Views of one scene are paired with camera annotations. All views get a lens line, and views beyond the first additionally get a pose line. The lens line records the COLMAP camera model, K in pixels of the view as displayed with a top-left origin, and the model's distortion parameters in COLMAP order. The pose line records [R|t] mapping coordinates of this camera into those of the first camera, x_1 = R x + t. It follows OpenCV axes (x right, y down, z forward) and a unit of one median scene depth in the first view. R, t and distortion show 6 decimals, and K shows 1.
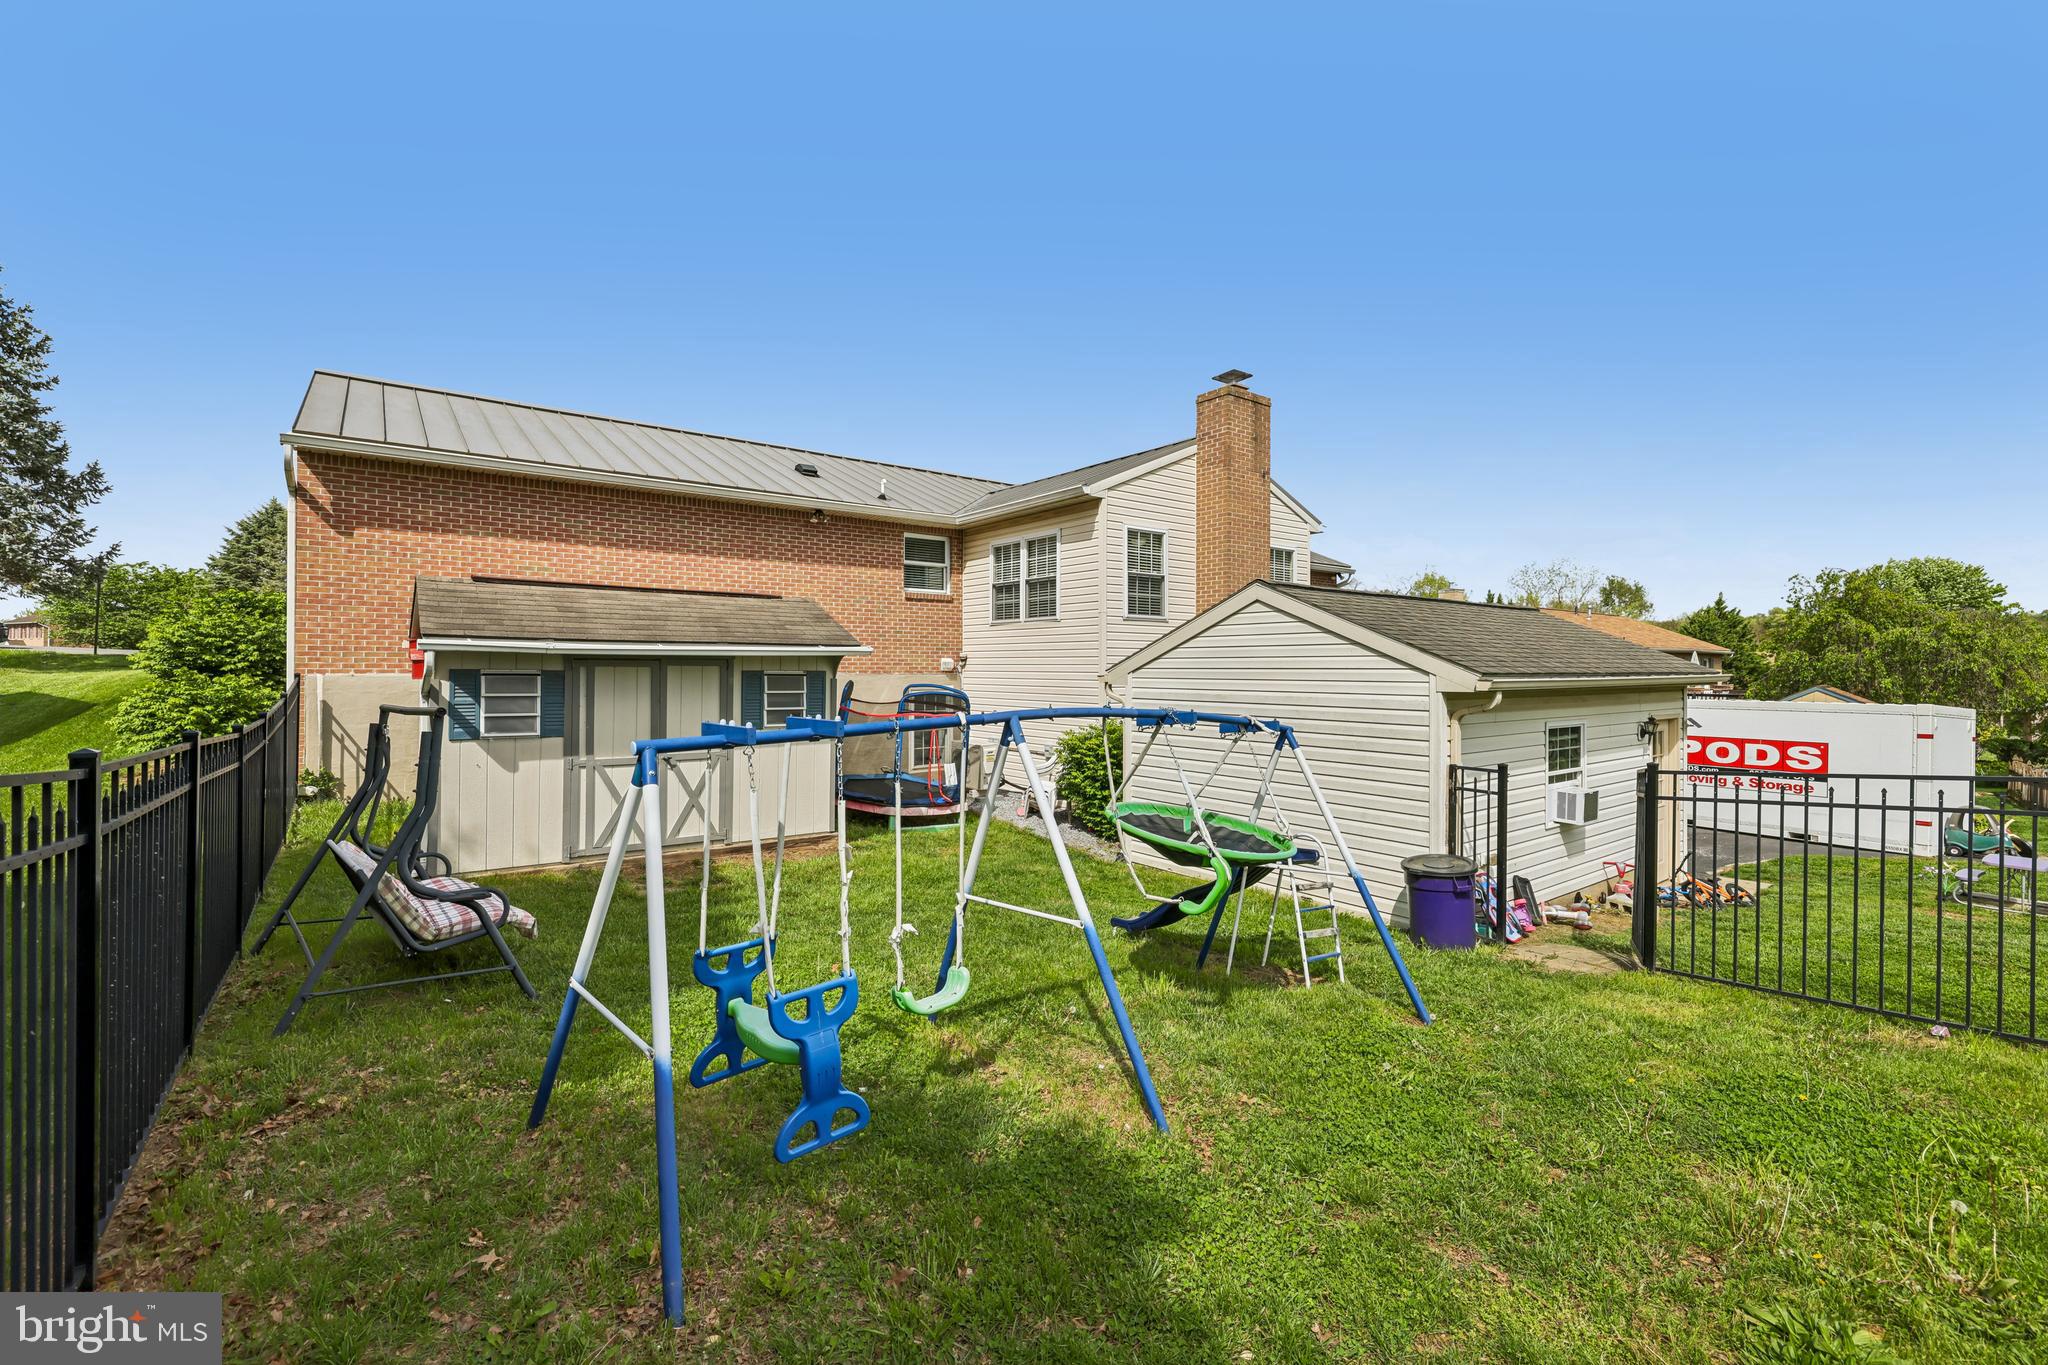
lens RADIAL K [[861.8, 0, 1022.6], [0, 861.8, 678.6], [0, 0, 1]] dist [0.000341, -0.000835]
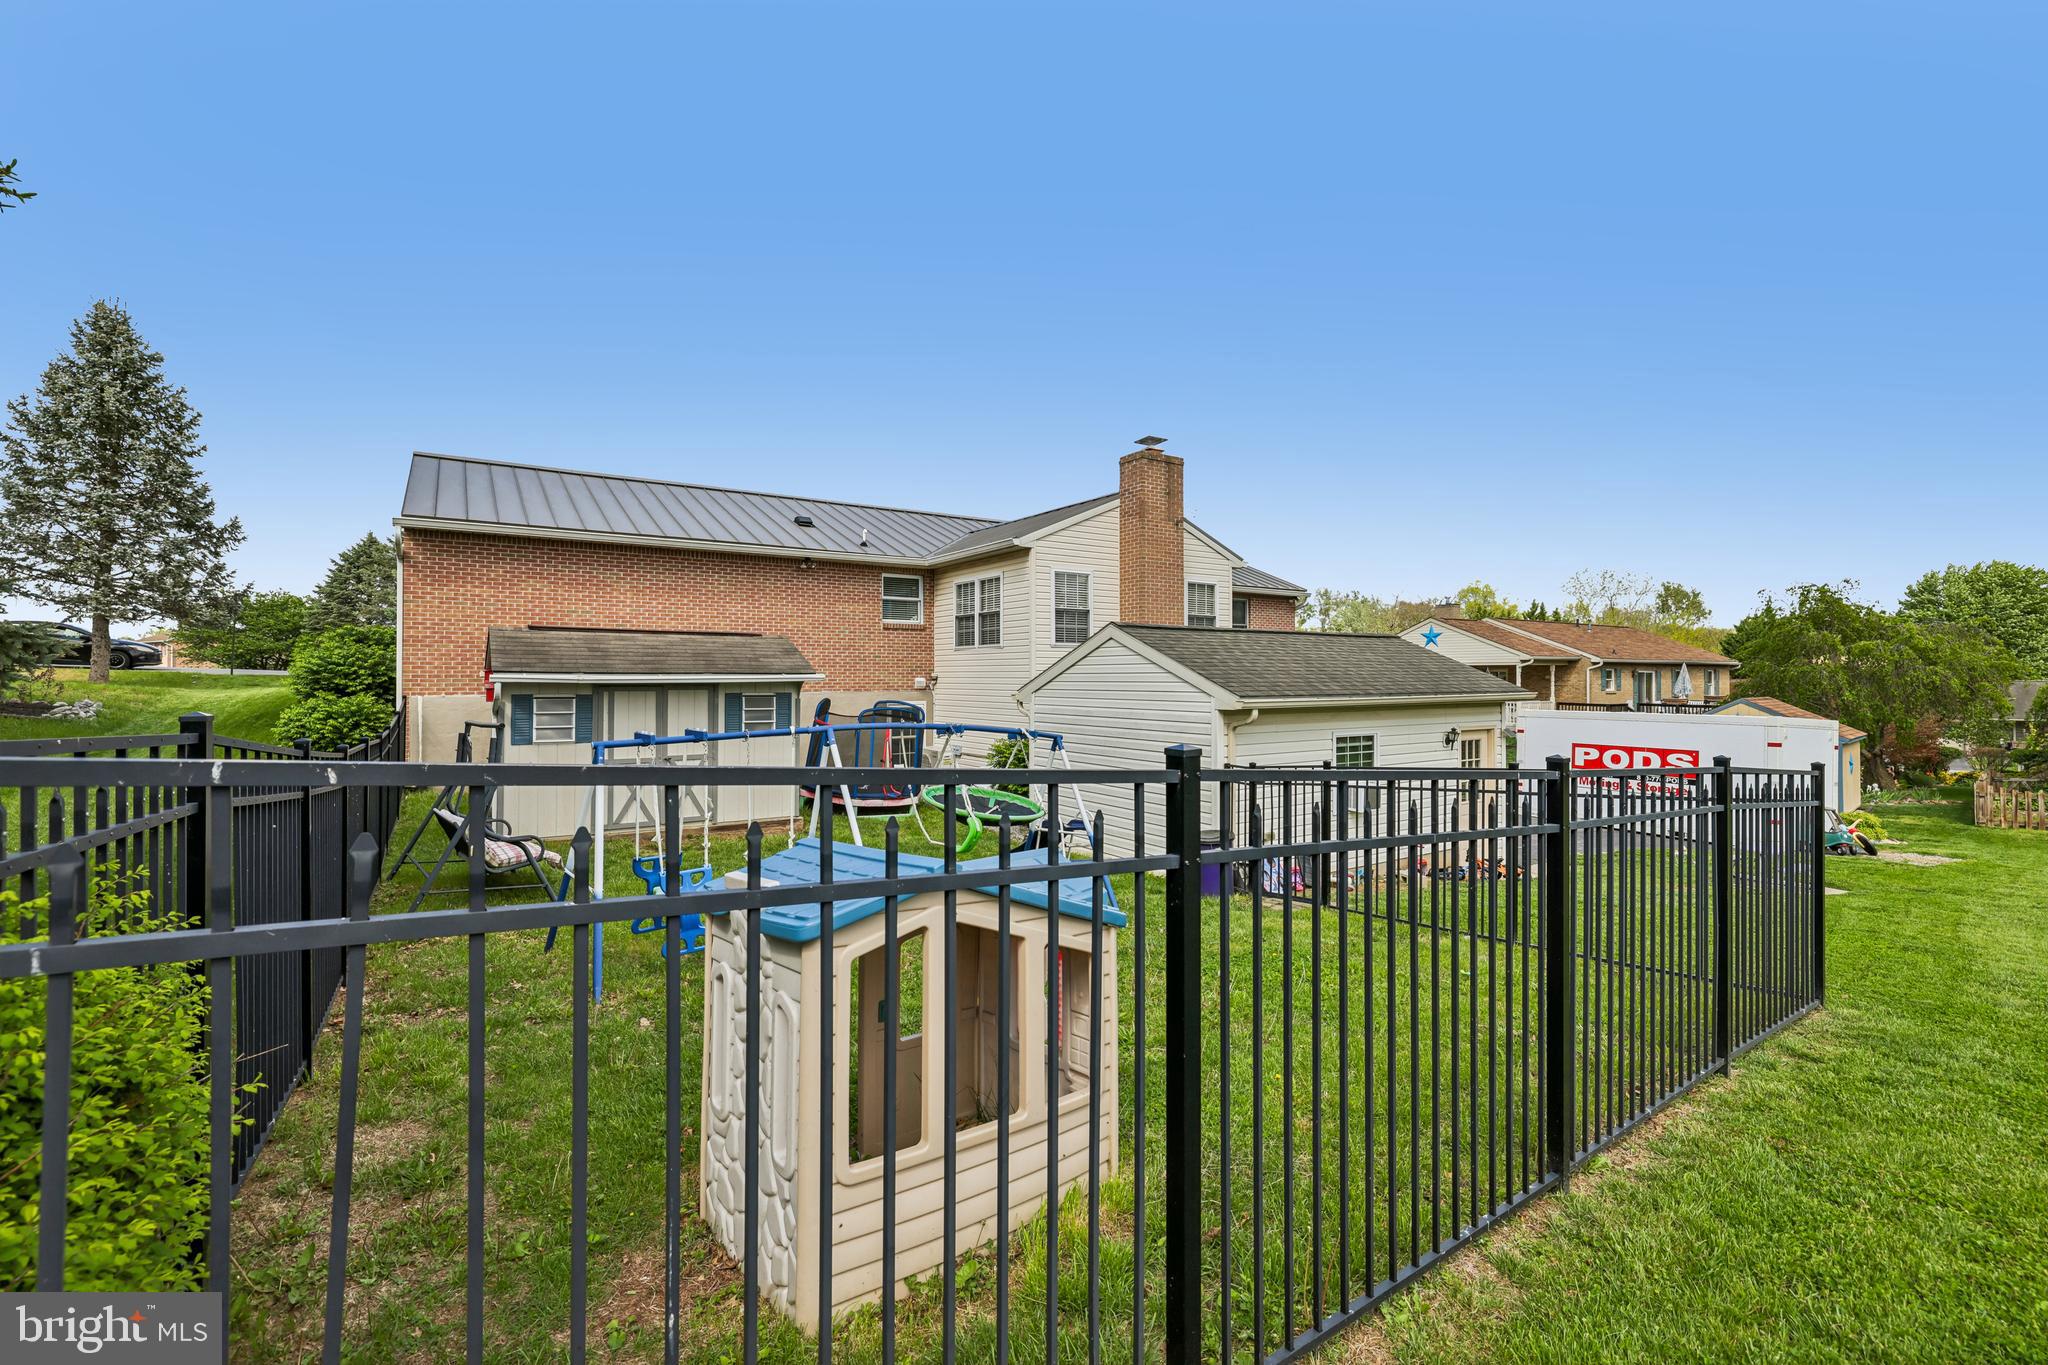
lens RADIAL K [[864.7, 0, 1024.0], [0, 864.7, 682.5], [0, 0, 1]] dist [-0.001054, 0.000146]
pose [[0.998073, -0.003196, -0.061961, 0.147352], [0.002822, 0.999977, -0.006116, -0.010858], [0.061980, 0.005929, 0.998060, -0.204433]]
